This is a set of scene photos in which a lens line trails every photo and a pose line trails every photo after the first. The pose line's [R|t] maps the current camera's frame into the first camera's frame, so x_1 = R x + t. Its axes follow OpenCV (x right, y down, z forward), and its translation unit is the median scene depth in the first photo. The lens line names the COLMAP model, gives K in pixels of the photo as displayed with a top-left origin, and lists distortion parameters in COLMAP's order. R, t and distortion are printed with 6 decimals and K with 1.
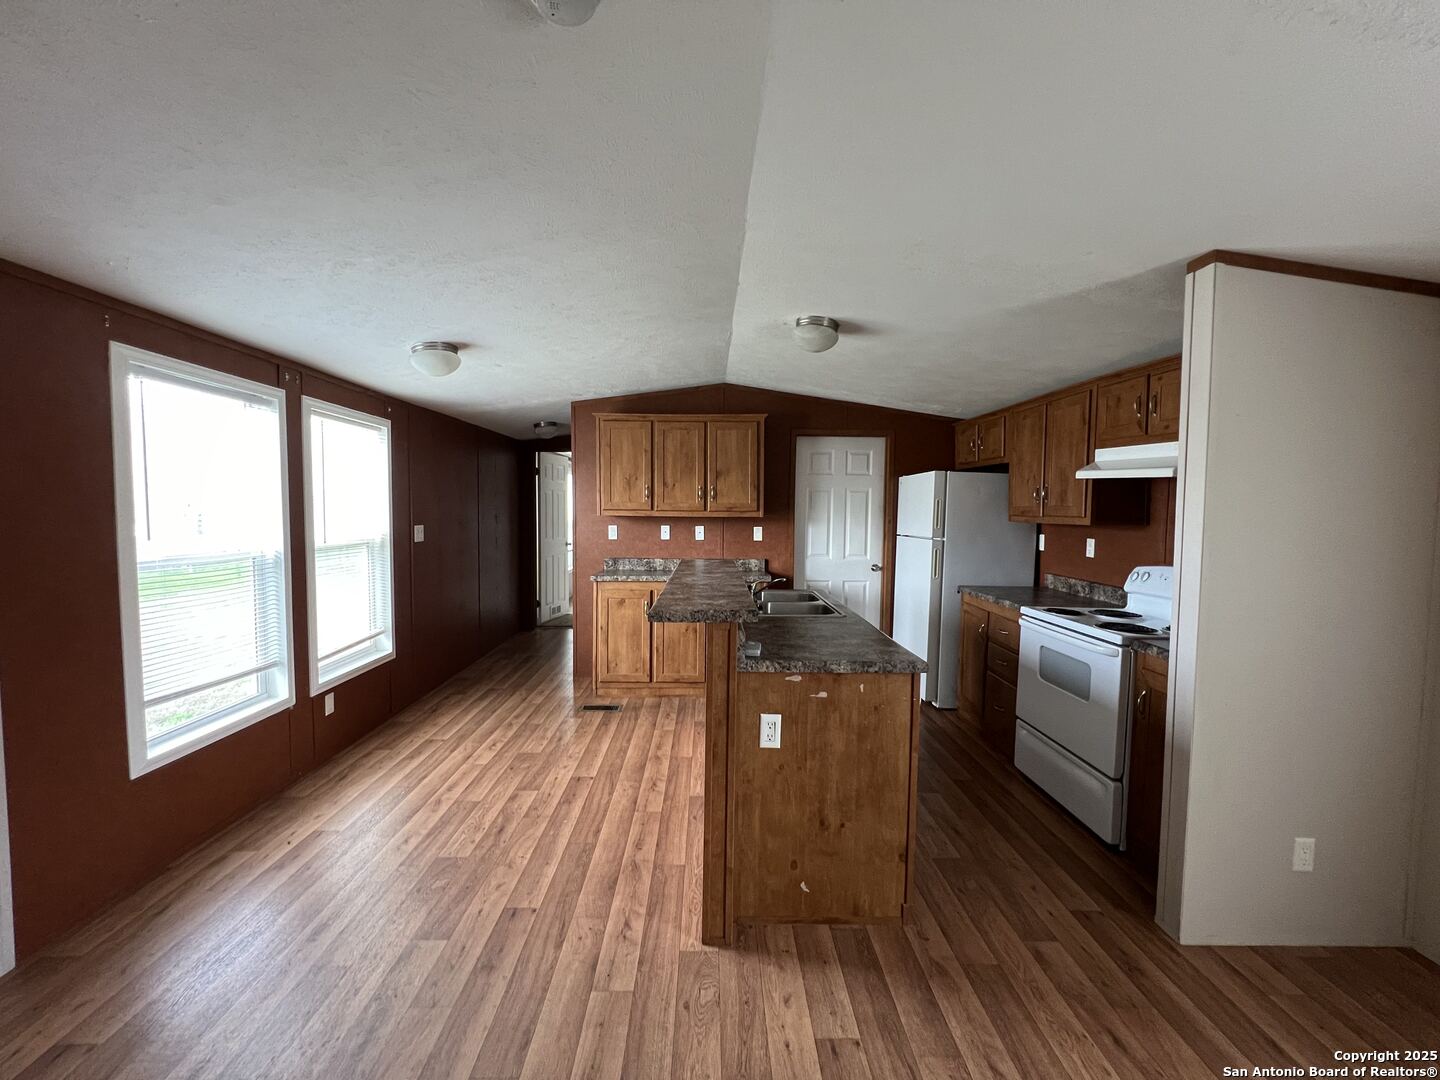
lens RADIAL K [[577.0, 0, 716.6], [0, 577.0, 535.8], [0, 0, 1]] dist [-0.002608, 0.000514]
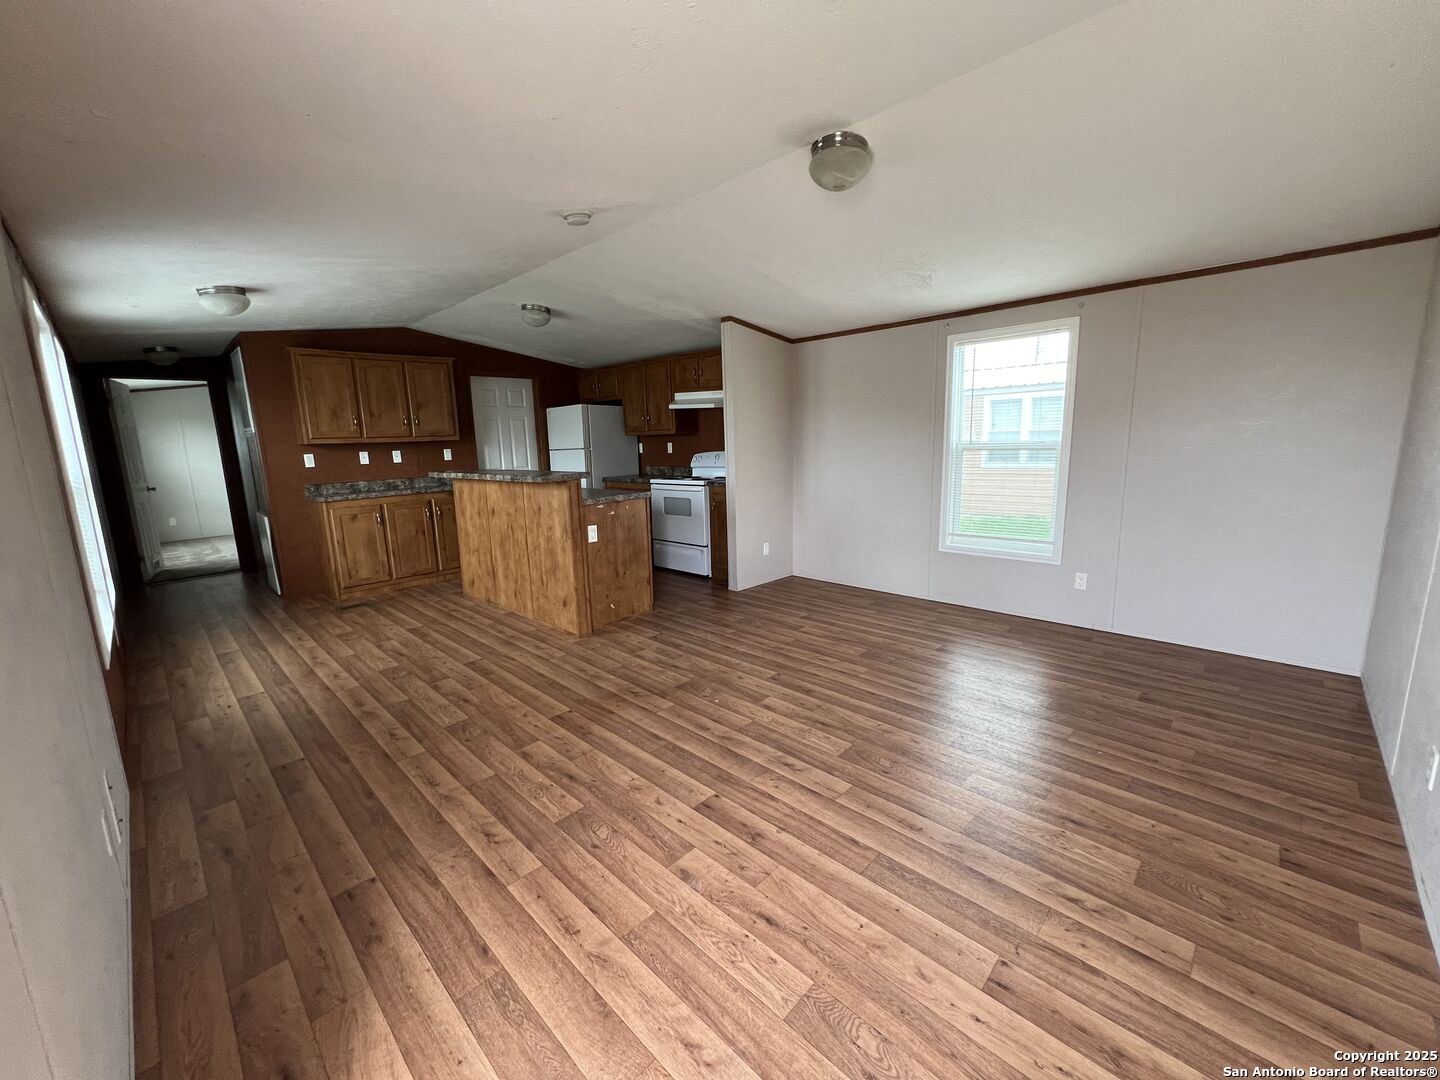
lens RADIAL K [[575.6, 0, 716.7], [0, 575.6, 535.9], [0, 0, 1]] dist [-0.004096, 0.001555]
pose [[0.707792, -0.151662, 0.689948, -0.522405], [0.072859, 0.987146, 0.142247, 0.046348], [-0.702653, -0.050413, 0.709744, -0.392610]]
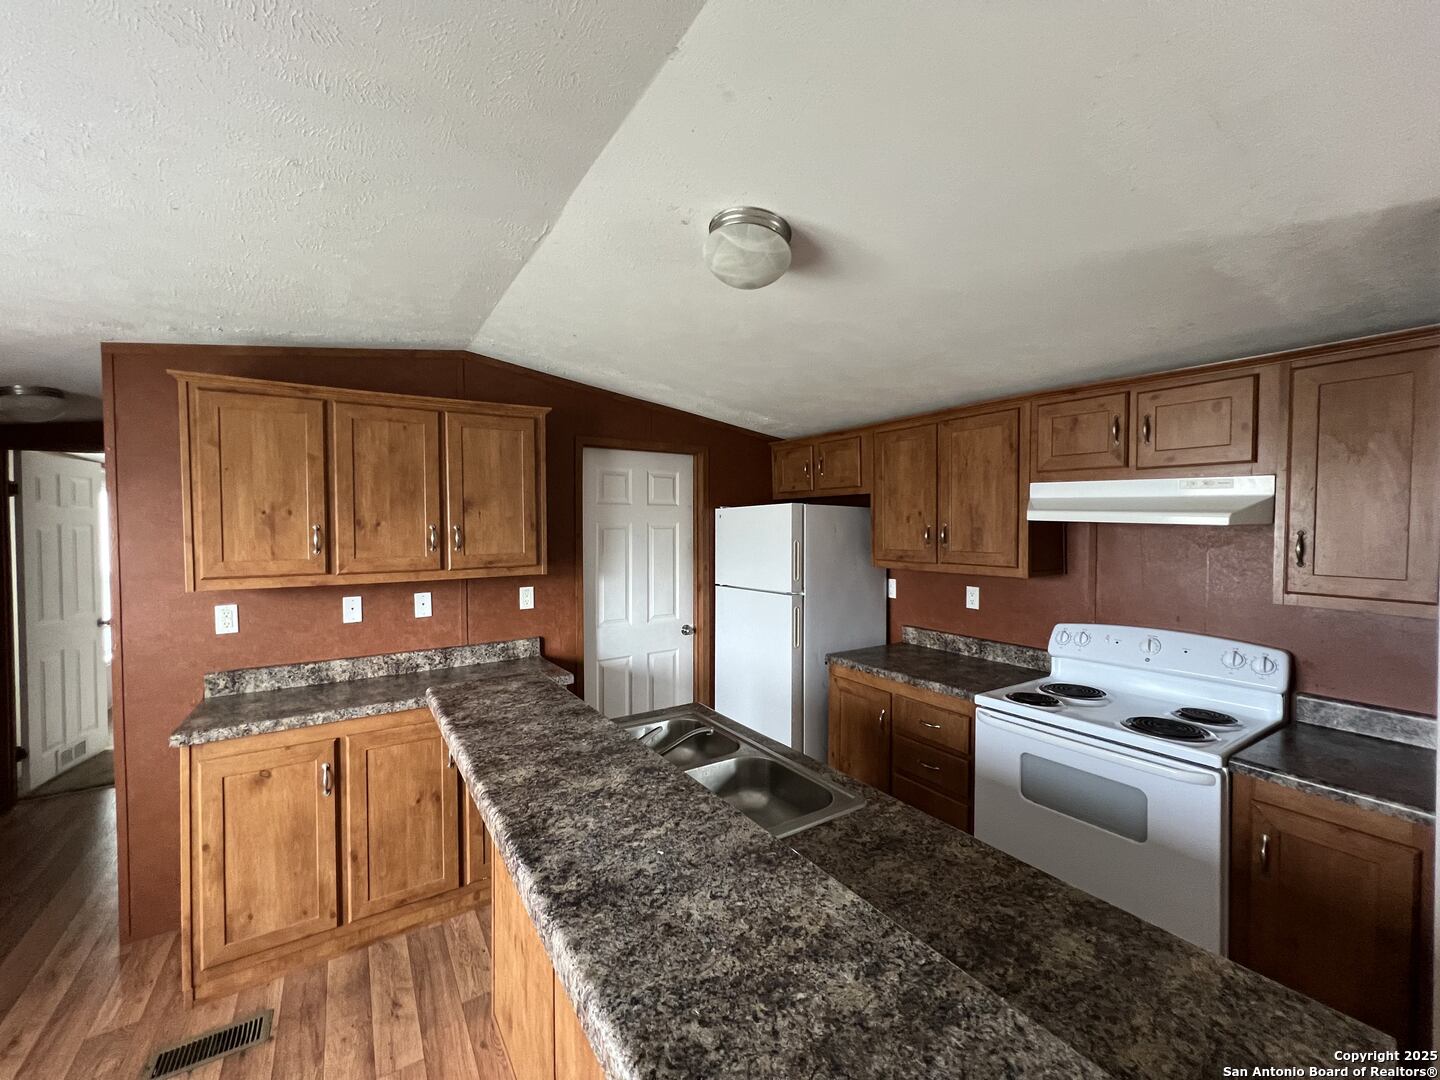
lens RADIAL K [[575.6, 0, 716.4], [0, 575.6, 536.5], [0, 0, 1]] dist [-0.004096, 0.001555]
pose [[0.846134, -0.023808, 0.532439, -0.110584], [0.040603, 0.998978, -0.019854, -0.064508], [-0.531422, 0.038418, 0.846236, 0.465581]]
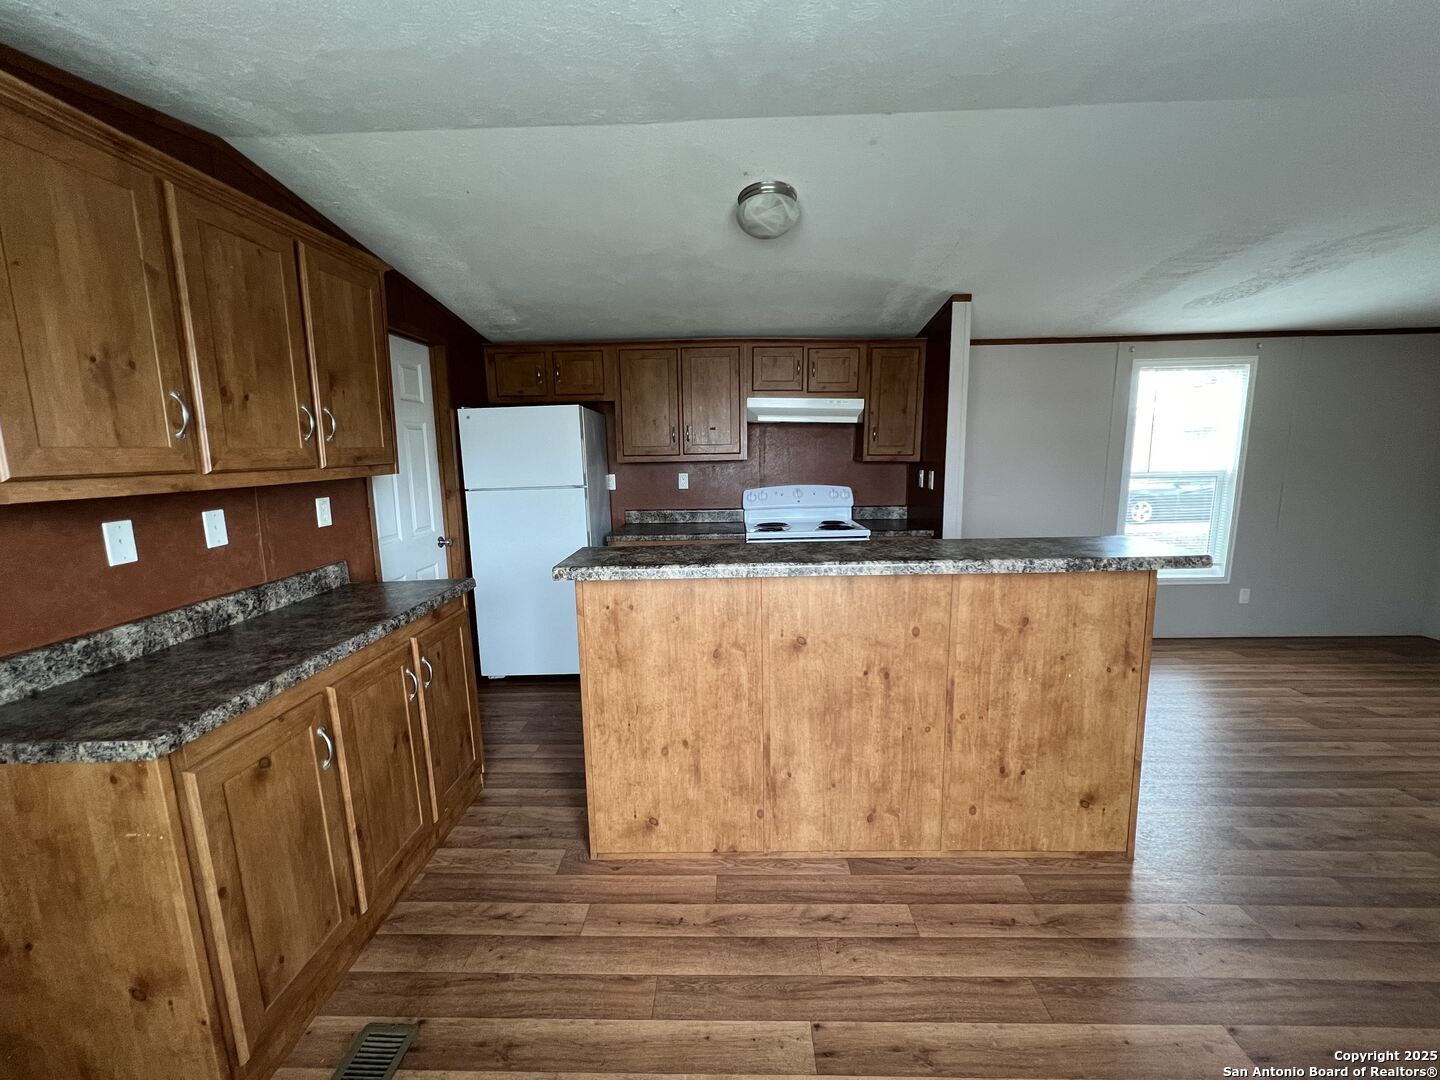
lens RADIAL K [[577.0, 0, 716.6], [0, 577.0, 536.9], [0, 0, 1]] dist [-0.002608, 0.000514]
pose [[0.046295, -0.163269, 0.985495, -0.507102], [0.070294, 0.984639, 0.159826, -0.047990], [-0.996451, 0.061875, 0.057061, 0.840436]]
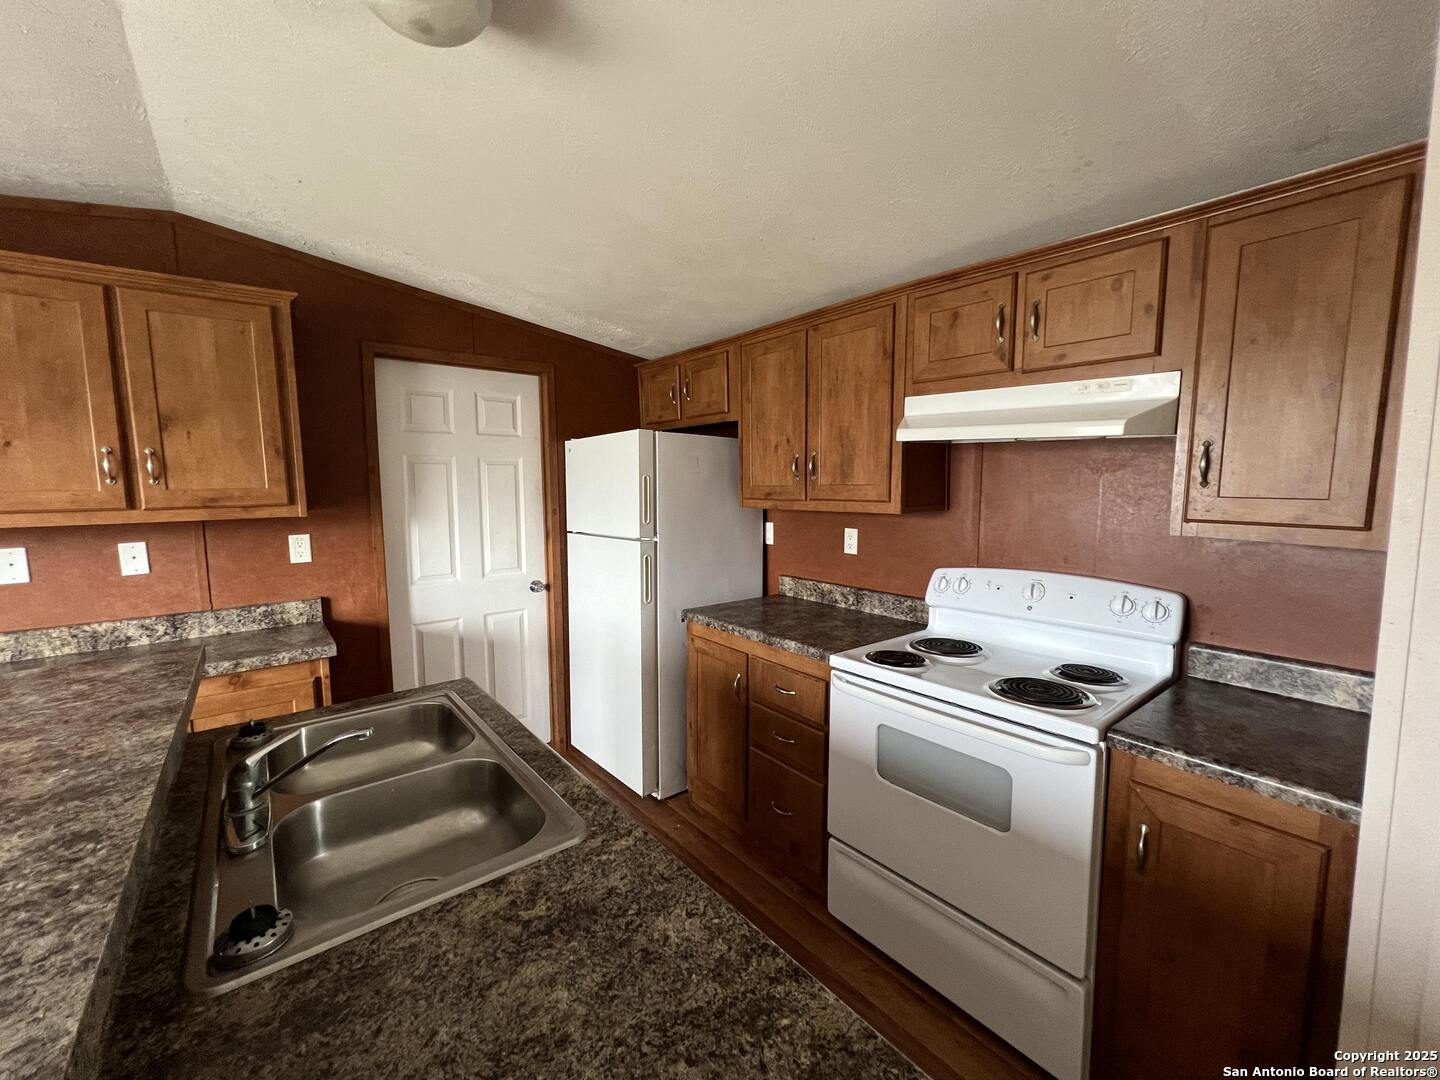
lens RADIAL K [[577.0, 0, 717.0], [0, 577.0, 536.4], [0, 0, 1]] dist [-0.002608, 0.000514]
pose [[0.787089, -0.073065, 0.612497, 0.066885], [0.046508, 0.997163, 0.059187, -0.034609], [-0.615084, -0.018099, 0.788254, 0.510065]]
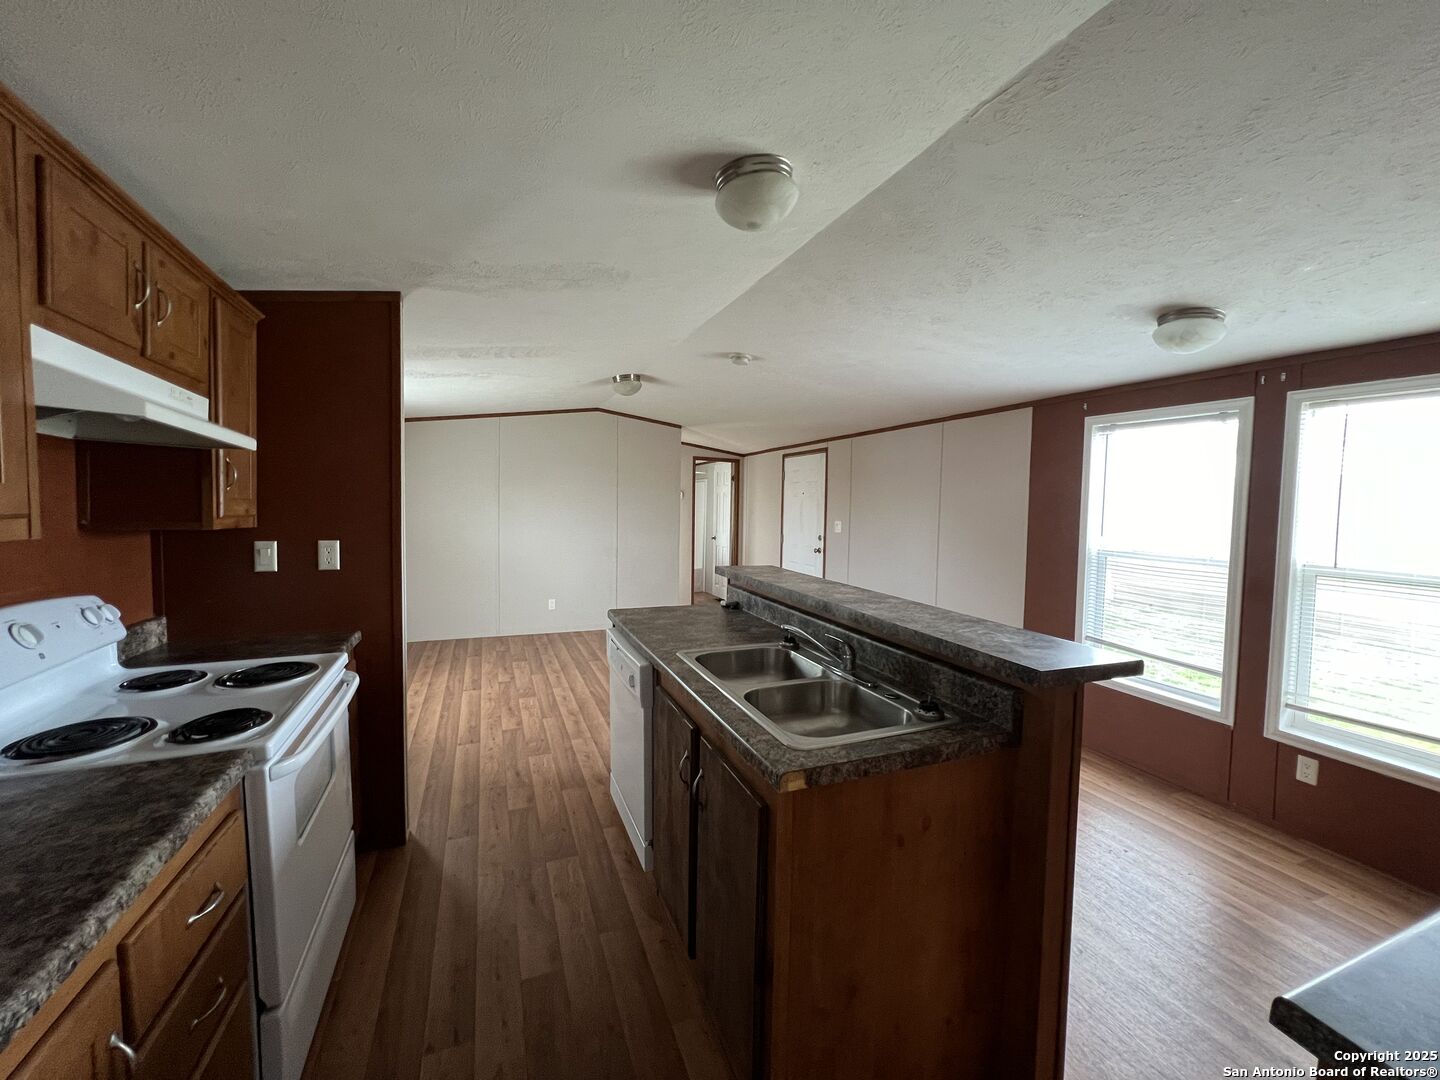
lens RADIAL K [[575.6, 0, 717.6], [0, 575.6, 534.3], [0, 0, 1]] dist [-0.004096, 0.001555]
pose [[-0.932268, -0.006261, -0.361715, 0.324555], [-0.045956, 0.993800, 0.101243, -0.063354], [0.358839, 0.111009, -0.926775, 1.234227]]
